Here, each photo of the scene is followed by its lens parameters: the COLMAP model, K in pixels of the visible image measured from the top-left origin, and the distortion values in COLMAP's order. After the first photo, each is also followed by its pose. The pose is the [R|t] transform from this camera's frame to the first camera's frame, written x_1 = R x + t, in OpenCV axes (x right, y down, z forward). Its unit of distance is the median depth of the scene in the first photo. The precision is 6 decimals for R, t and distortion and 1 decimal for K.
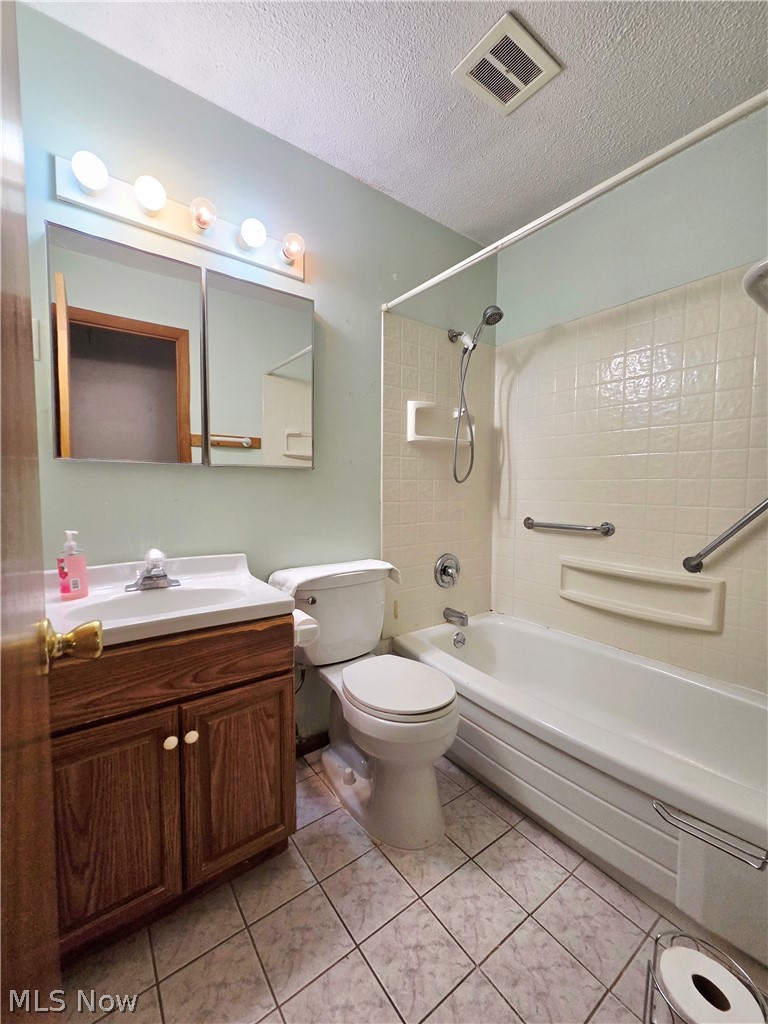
lens RADIAL K [[418.8, 0, 376.8], [0, 418.8, 509.7], [0, 0, 1]] dist [0.005014, -0.001797]
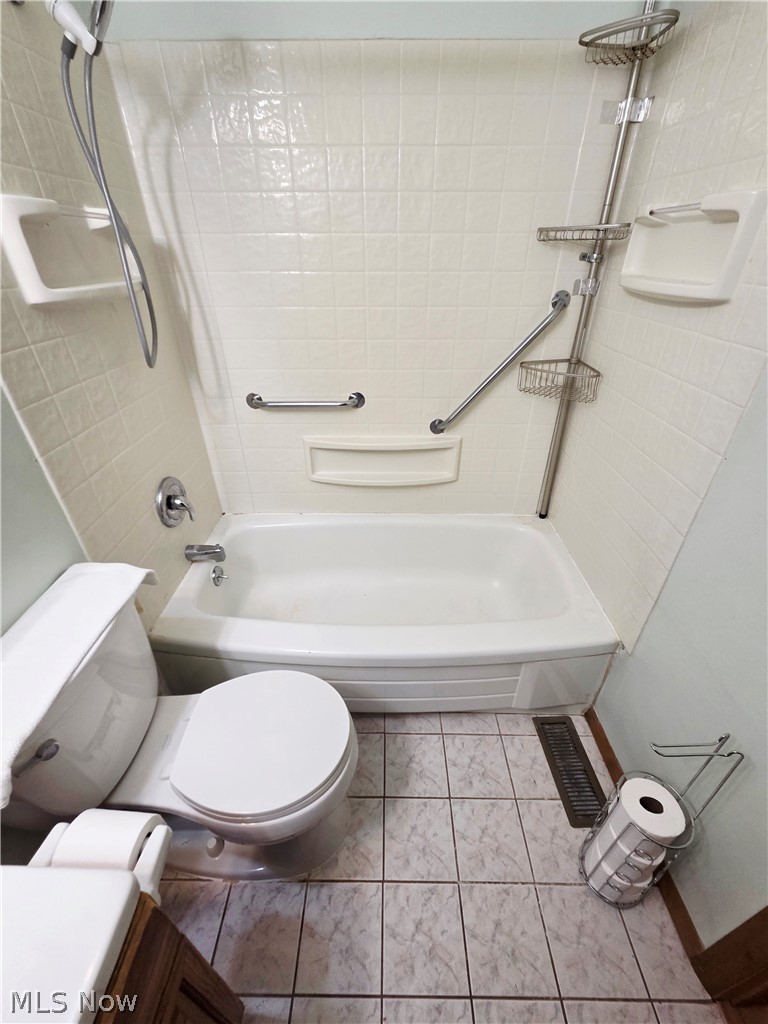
lens RADIAL K [[418.8, 0, 384.8], [0, 418.8, 514.9], [0, 0, 1]] dist [0.005014, -0.001797]
pose [[0.590473, -0.439164, 0.677109, -0.101848], [0.055170, 0.858987, 0.509017, -0.173612], [-0.805169, -0.263204, 0.531438, 0.390966]]
